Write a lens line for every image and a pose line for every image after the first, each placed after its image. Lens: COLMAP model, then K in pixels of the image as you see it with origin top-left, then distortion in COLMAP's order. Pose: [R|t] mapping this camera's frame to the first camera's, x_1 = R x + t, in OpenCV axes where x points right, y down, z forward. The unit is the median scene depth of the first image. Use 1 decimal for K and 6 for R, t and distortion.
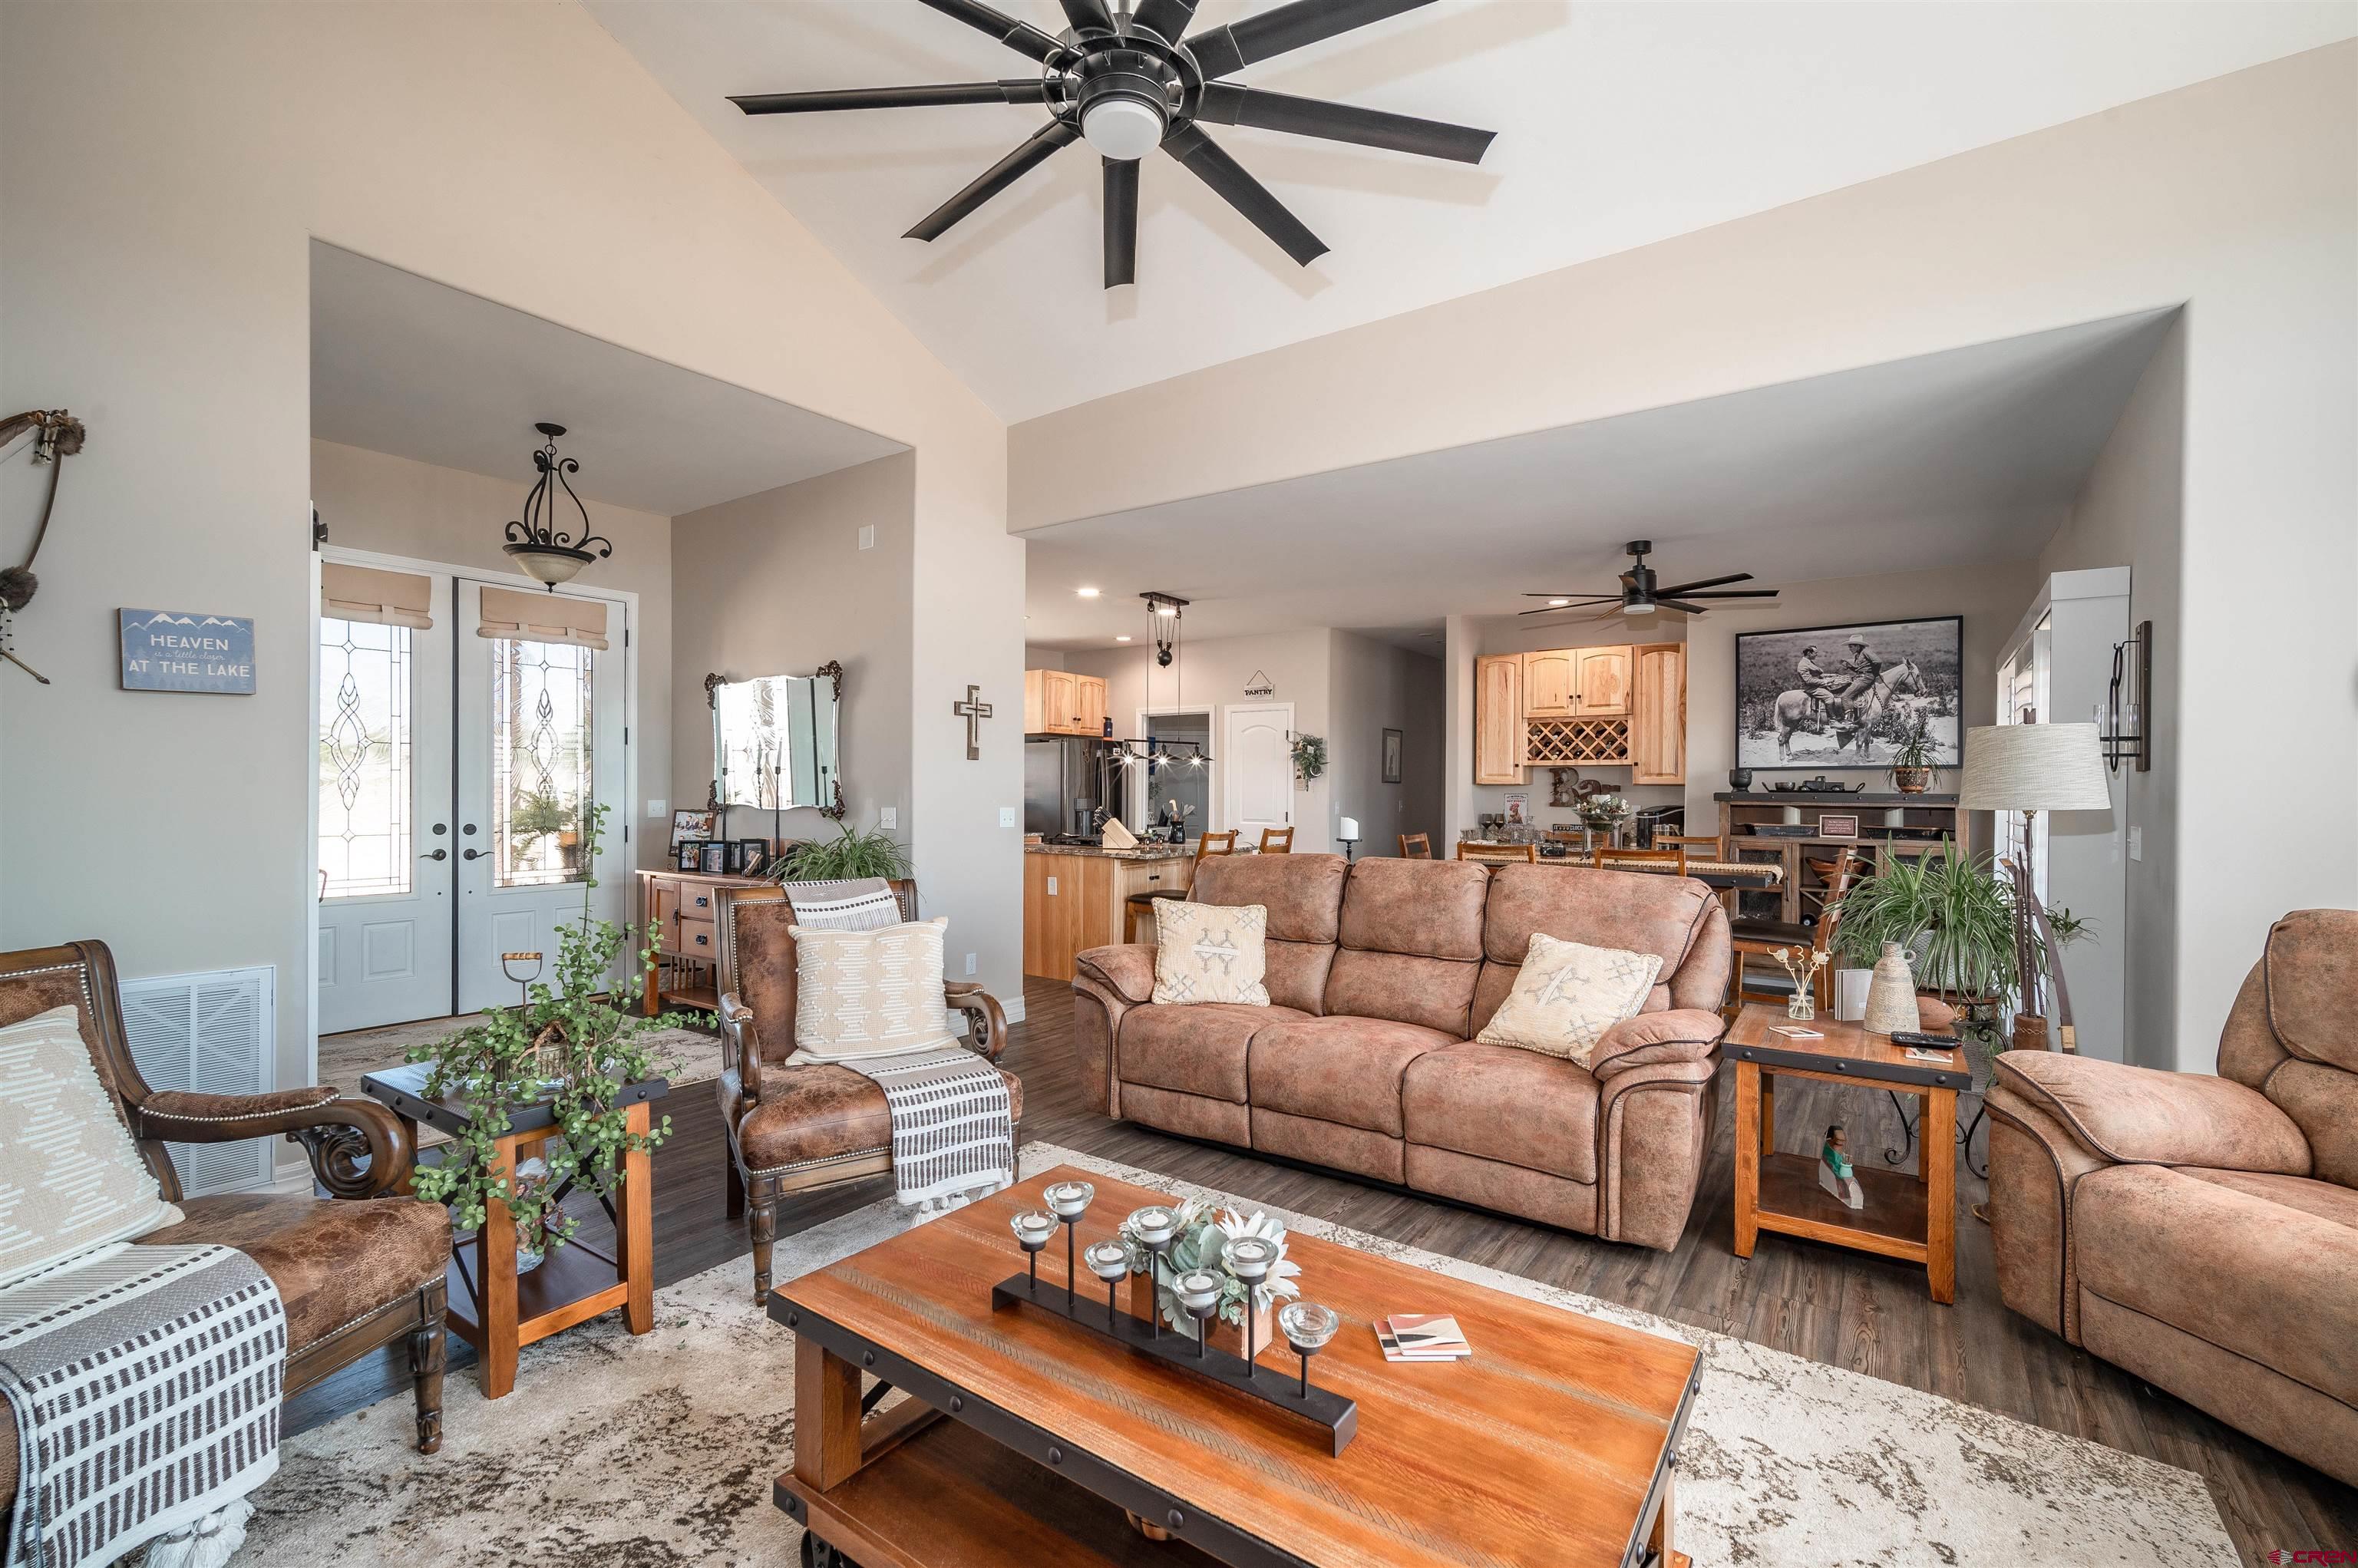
lens RADIAL K [[1017.5, 0, 1184.2], [0, 1017.5, 793.0], [0, 0, 1]] dist [-0.000358, 0.001068]
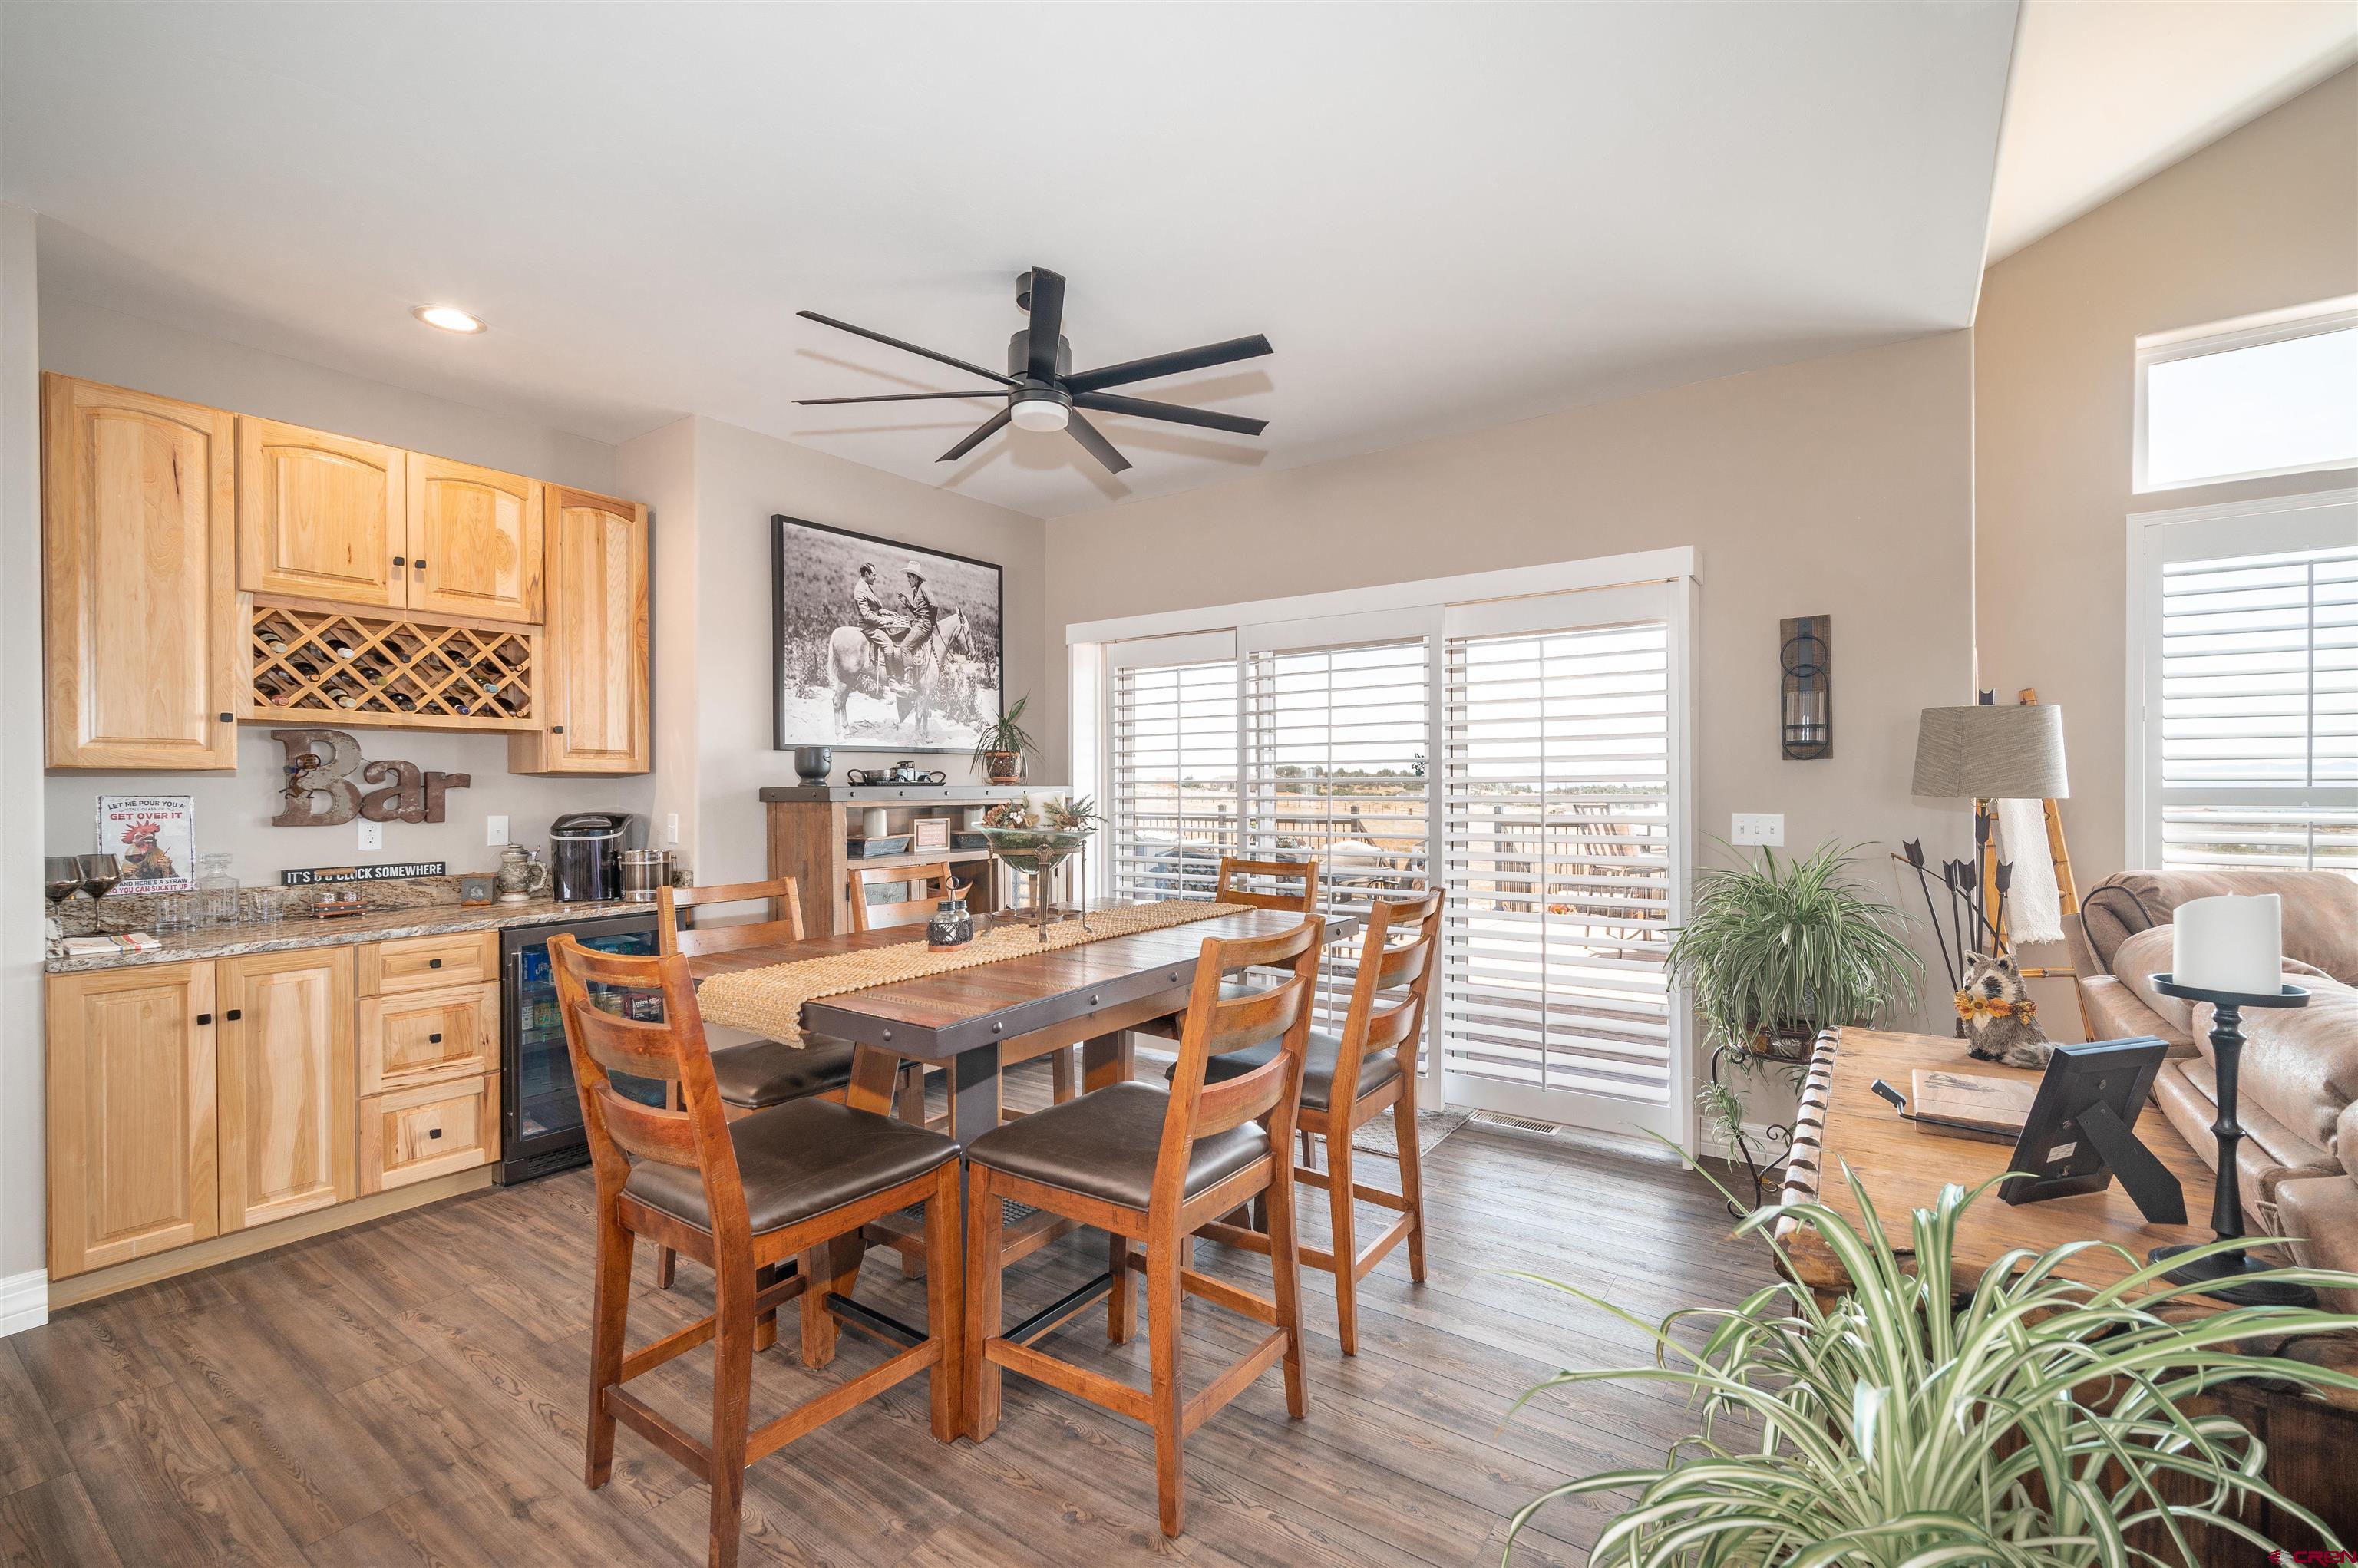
lens RADIAL K [[1012.1, 0, 1186.2], [0, 1012.1, 792.9], [0, 0, 1]] dist [-0.004801, 0.003320]
pose [[-0.002371, -0.011985, 0.999925, -0.041042], [0.007293, 0.999901, 0.012002, -0.002316], [-0.999971, 0.007321, -0.002283, 0.799110]]
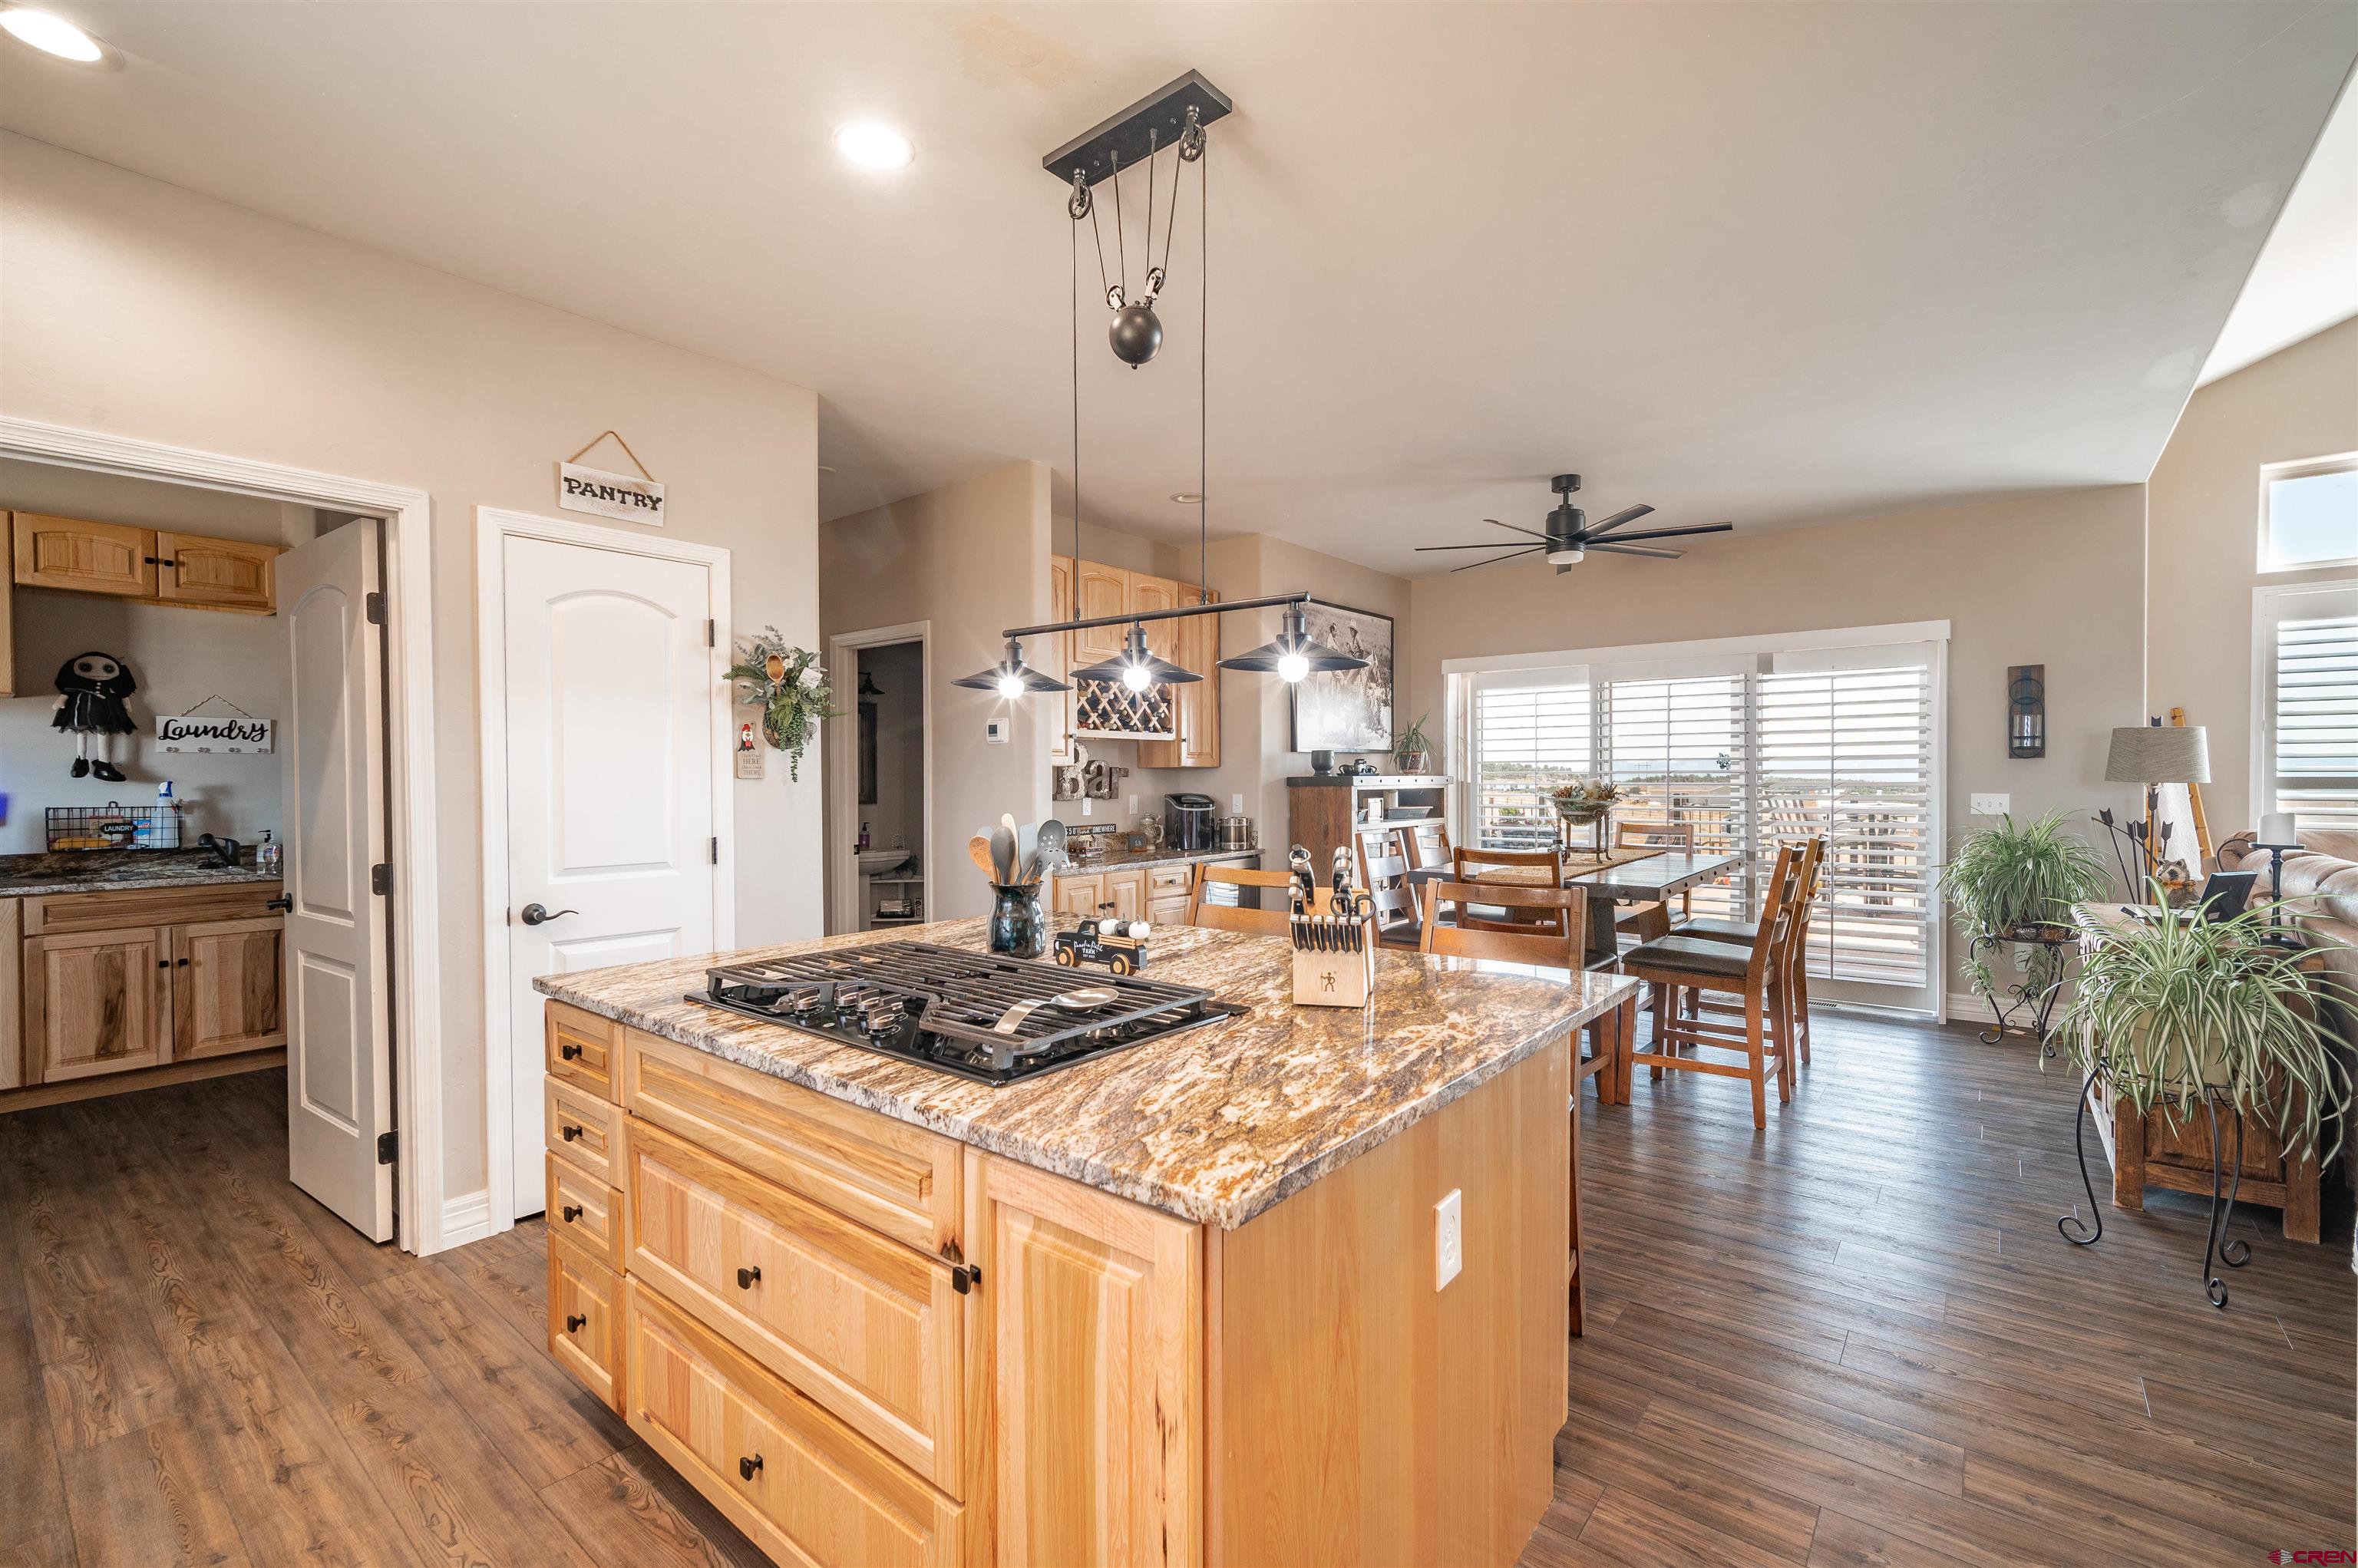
lens RADIAL K [[1017.5, 0, 1184.2], [0, 1017.5, 793.0], [0, 0, 1]] dist [-0.000358, 0.001068]
pose [[0.061644, -0.023055, 0.997832, -0.356730], [0.008016, 0.999712, 0.022603, -0.007016], [-0.998066, 0.006606, 0.061811, 1.085097]]
